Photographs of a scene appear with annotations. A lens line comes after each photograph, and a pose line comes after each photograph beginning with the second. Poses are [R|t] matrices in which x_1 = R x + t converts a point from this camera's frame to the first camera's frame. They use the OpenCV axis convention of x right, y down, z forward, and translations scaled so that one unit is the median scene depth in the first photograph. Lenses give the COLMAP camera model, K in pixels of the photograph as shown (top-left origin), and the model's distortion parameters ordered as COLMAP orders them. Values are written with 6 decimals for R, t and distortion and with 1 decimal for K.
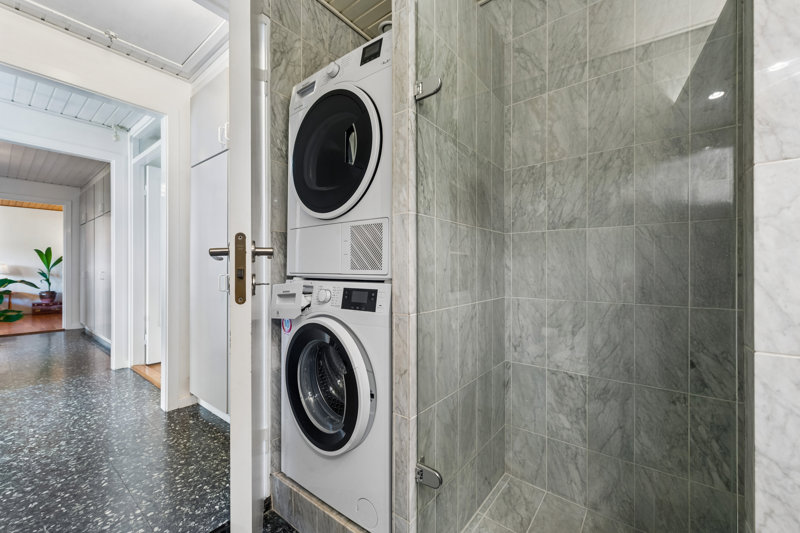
lens RADIAL K [[319.2, 0, 404.6], [0, 319.2, 268.1], [0, 0, 1]] dist [0.004714, 0.000170]
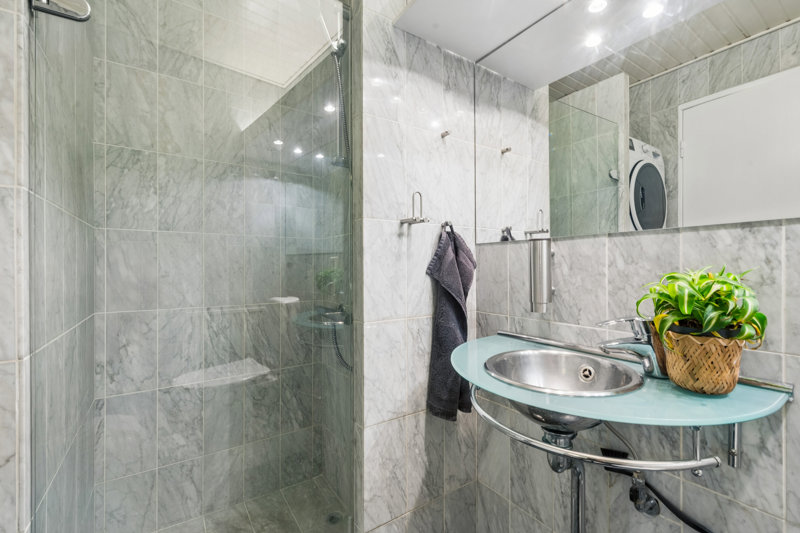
lens RADIAL K [[344.9, 0, 403.6], [0, 344.9, 265.4], [0, 0, 1]] dist [0.003000, -0.001153]
pose [[0.299928, 0.008995, 0.953919, -0.253578], [-0.002156, 0.999959, -0.008751, -0.016710], [-0.953959, 0.000568, 0.299935, 0.079199]]
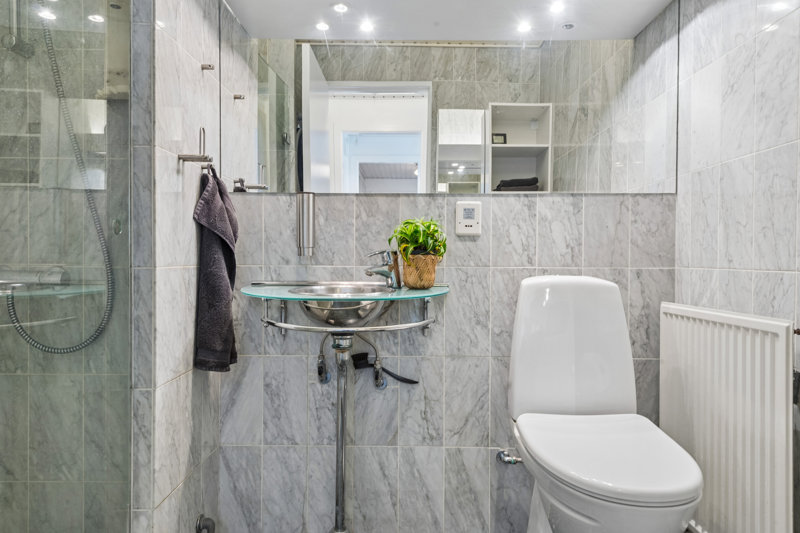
lens RADIAL K [[562.0, 0, 401.1], [0, 562.0, 267.8], [0, 0, 1]] dist [-0.006374, -0.002244]
pose [[-0.625386, -0.007950, 0.780275, -0.662600], [-0.007472, 0.999963, 0.004199, 0.091001], [-0.780280, -0.003204, -0.625423, 0.668422]]
